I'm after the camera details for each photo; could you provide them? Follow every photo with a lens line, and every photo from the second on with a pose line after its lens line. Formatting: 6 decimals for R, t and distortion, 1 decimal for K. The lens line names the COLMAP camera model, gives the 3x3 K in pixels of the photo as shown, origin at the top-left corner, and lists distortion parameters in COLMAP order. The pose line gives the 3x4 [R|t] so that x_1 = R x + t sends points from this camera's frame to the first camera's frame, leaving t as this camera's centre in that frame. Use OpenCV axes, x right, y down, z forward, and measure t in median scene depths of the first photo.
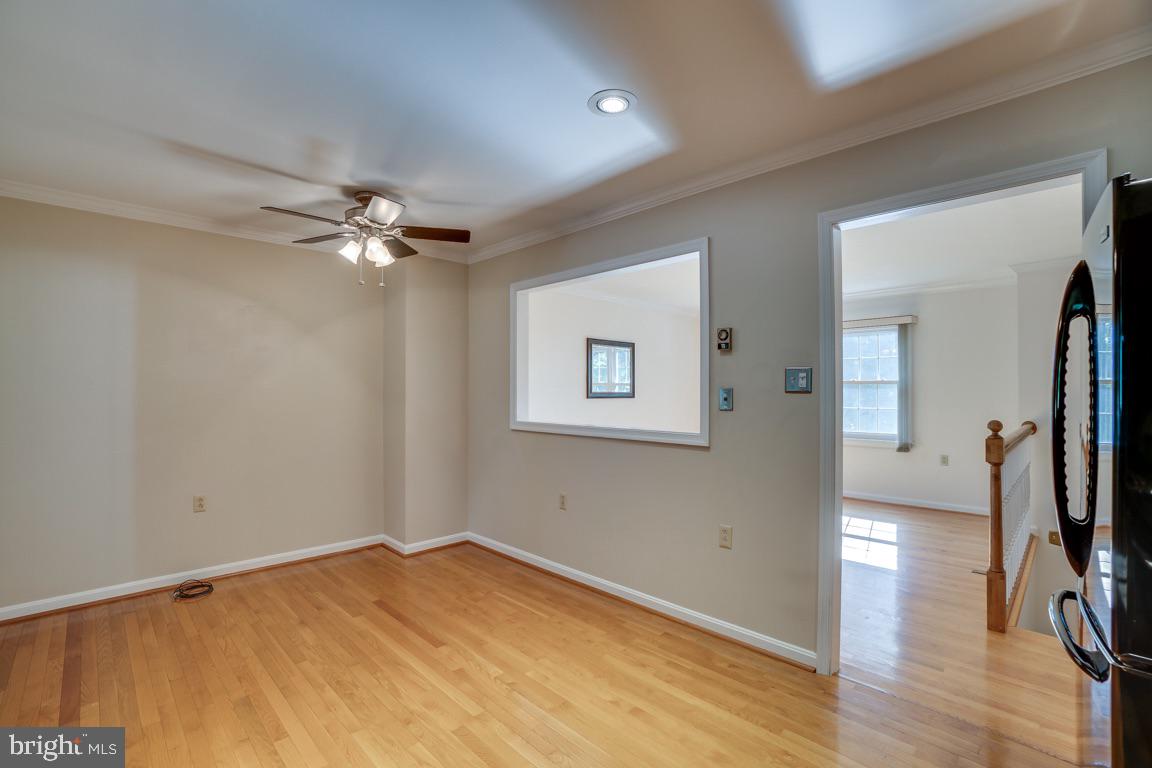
lens RADIAL K [[514.7, 0, 568.6], [0, 514.7, 385.3], [0, 0, 1]] dist [-0.045907, 0.011746]
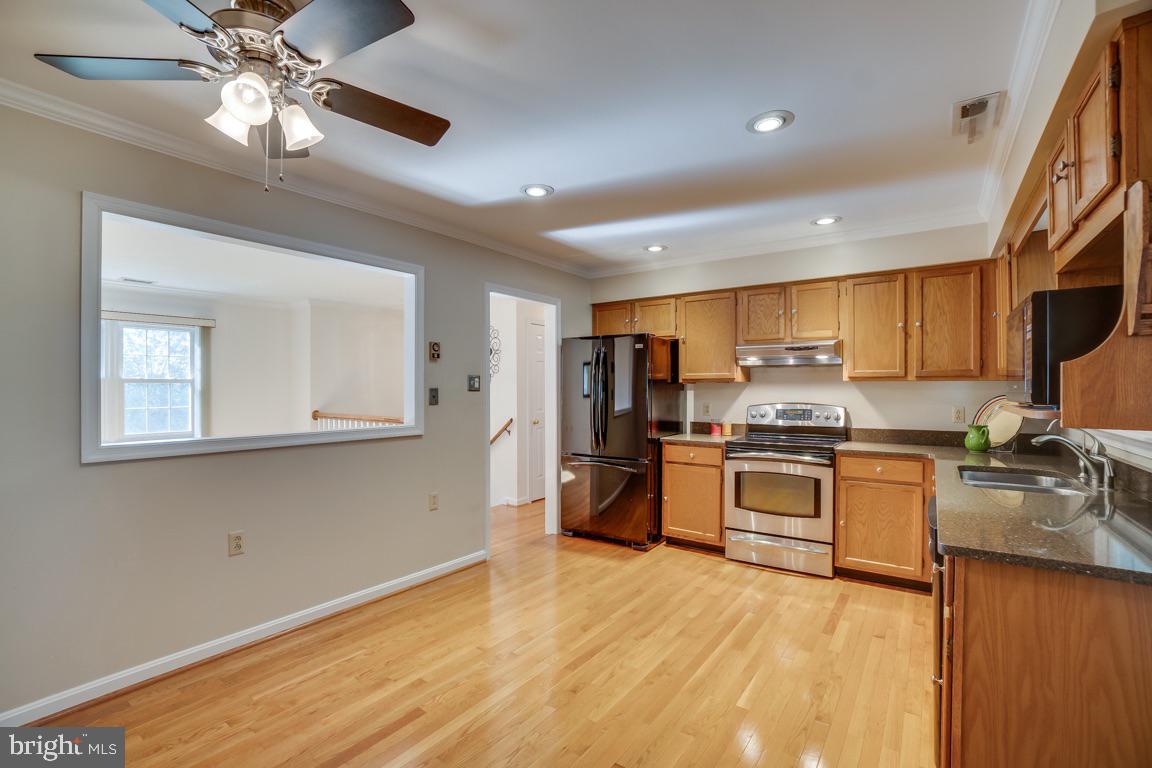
lens RADIAL K [[514.7, 0, 552.2], [0, 514.7, 387.6], [0, 0, 1]] dist [-0.045907, 0.011746]
pose [[-0.138873, -0.000084, 0.990310, -0.889837], [-0.009203, 0.999957, -0.001206, 0.003090], [-0.990267, -0.009281, -0.138868, 0.760890]]
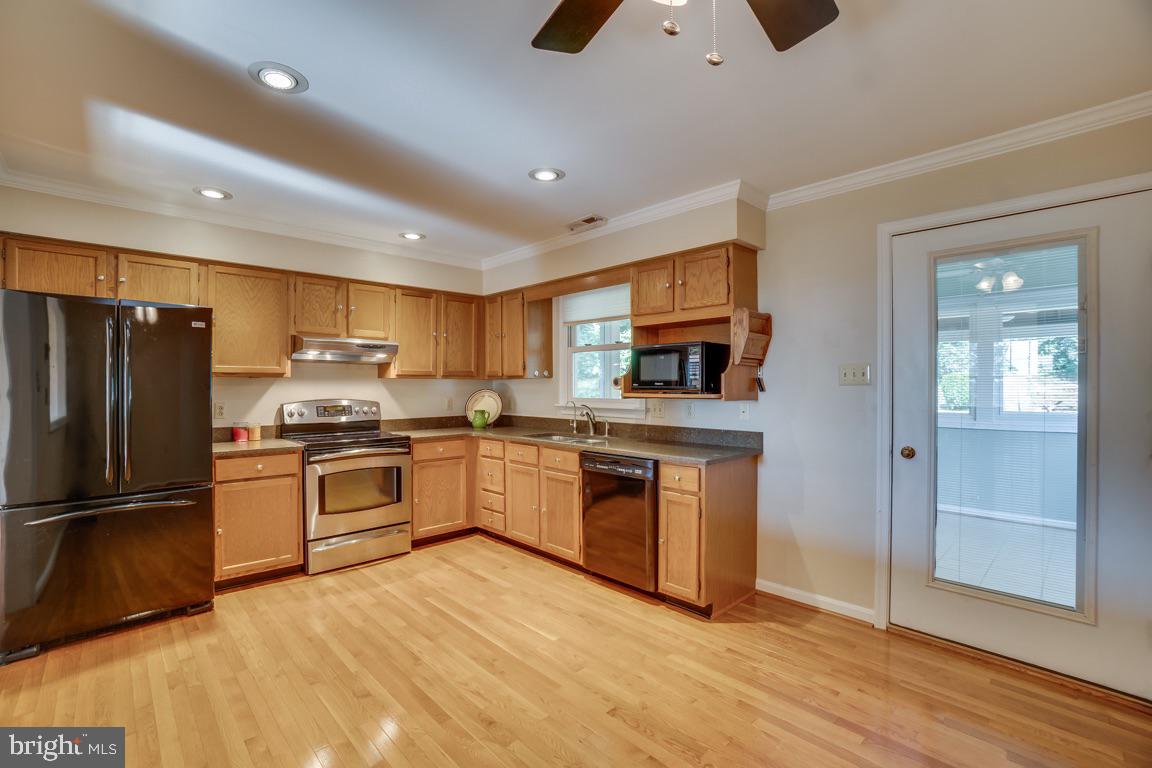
lens RADIAL K [[514.7, 0, 570.0], [0, 514.7, 388.4], [0, 0, 1]] dist [-0.045907, 0.011746]
pose [[-0.999848, -0.001394, 0.017355, -0.302768], [-0.001454, 0.999993, -0.003497, 0.010797], [-0.017350, -0.003522, -0.999843, 1.257616]]
